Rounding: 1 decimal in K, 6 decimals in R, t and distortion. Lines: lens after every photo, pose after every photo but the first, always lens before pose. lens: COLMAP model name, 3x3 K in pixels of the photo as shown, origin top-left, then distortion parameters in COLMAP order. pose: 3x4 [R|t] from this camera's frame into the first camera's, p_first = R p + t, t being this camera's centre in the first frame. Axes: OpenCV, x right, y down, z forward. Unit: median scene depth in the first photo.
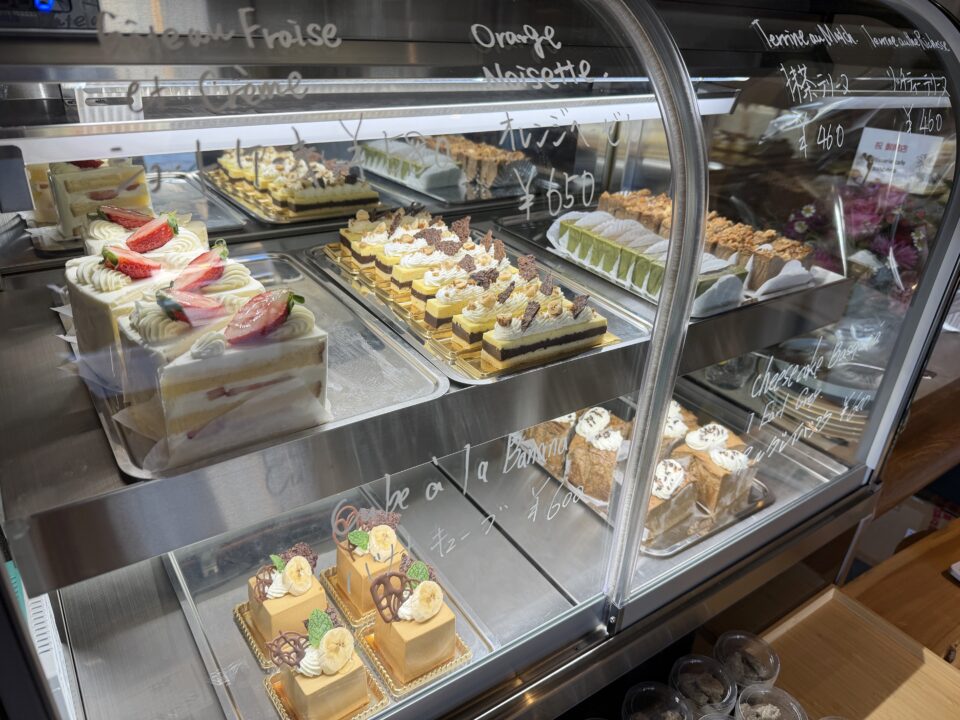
lens RADIAL K [[690.2, 0, 480.1], [0, 690.2, 353.9], [0, 0, 1]] dist [-0.013398, 0.002752]
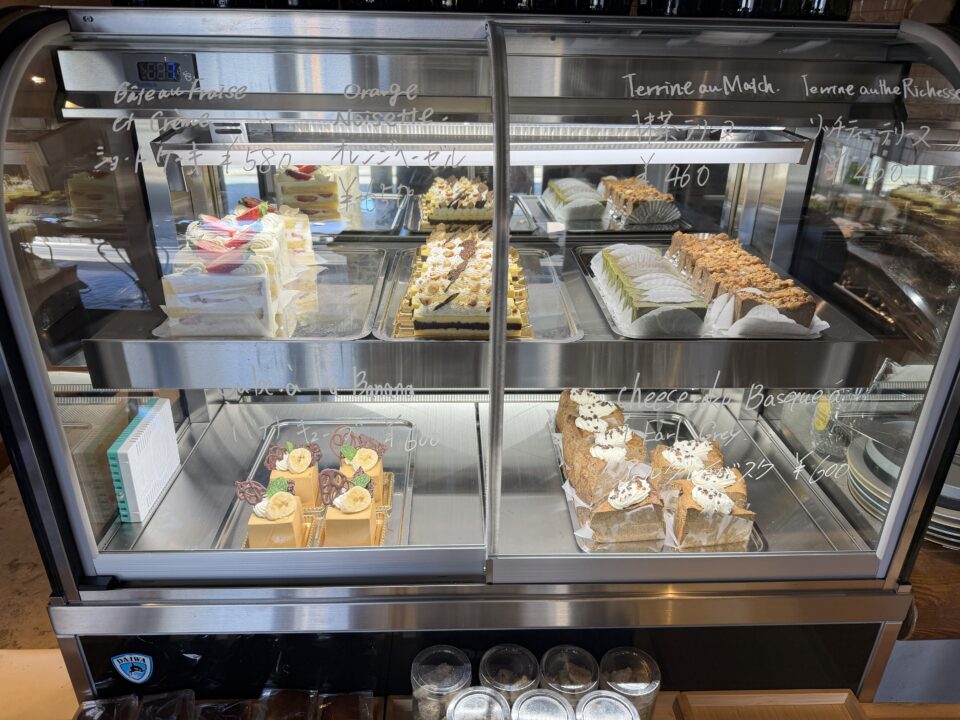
lens RADIAL K [[690.2, 0, 478.1], [0, 690.2, 364.3], [0, 0, 1]] dist [-0.013398, 0.002752]
pose [[0.842247, 0.187908, -0.505283, 0.767816], [-0.214414, 0.976726, 0.005829, 0.038986], [0.494618, 0.103430, 0.862934, -0.075614]]
